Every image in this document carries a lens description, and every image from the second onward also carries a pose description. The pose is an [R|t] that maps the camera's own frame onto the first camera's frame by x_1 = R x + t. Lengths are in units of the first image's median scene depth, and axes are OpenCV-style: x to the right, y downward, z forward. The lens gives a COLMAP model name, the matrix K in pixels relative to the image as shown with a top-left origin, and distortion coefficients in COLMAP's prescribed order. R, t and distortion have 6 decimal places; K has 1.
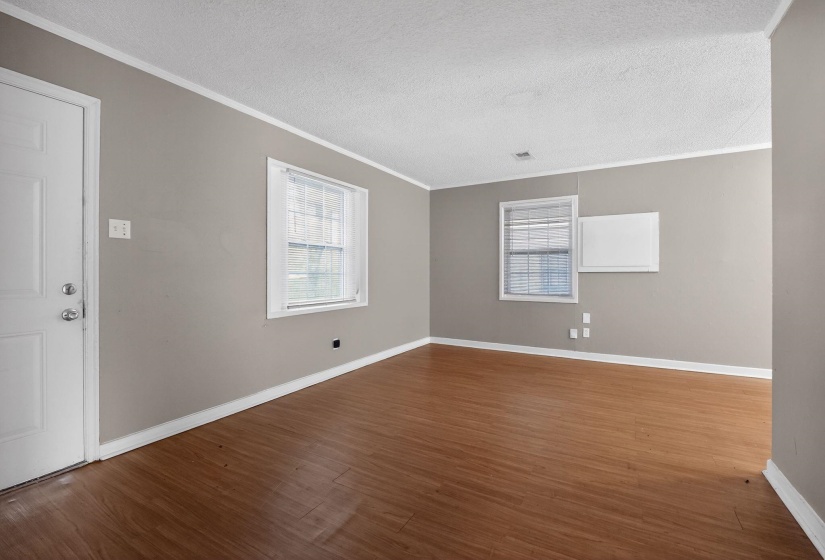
lens RADIAL K [[363.3, 0, 410.0], [0, 363.3, 273.1], [0, 0, 1]] dist [-0.012275, 0.000332]
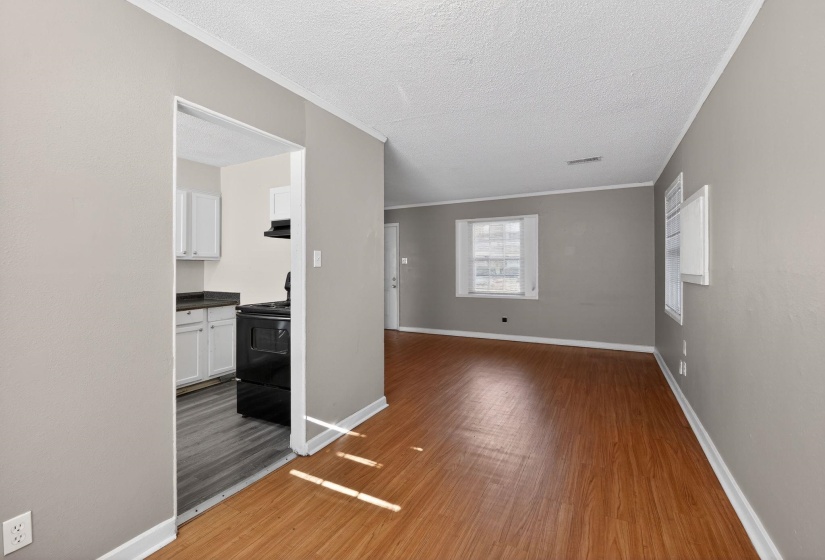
lens RADIAL K [[363.3, 0, 410.0], [0, 363.3, 273.1], [0, 0, 1]] dist [-0.012275, 0.000332]
pose [[0.051774, 0.016103, -0.998529, 1.361561], [0.001937, 0.999866, 0.016225, -0.037383], [0.998657, -0.002774, 0.051736, 0.501178]]
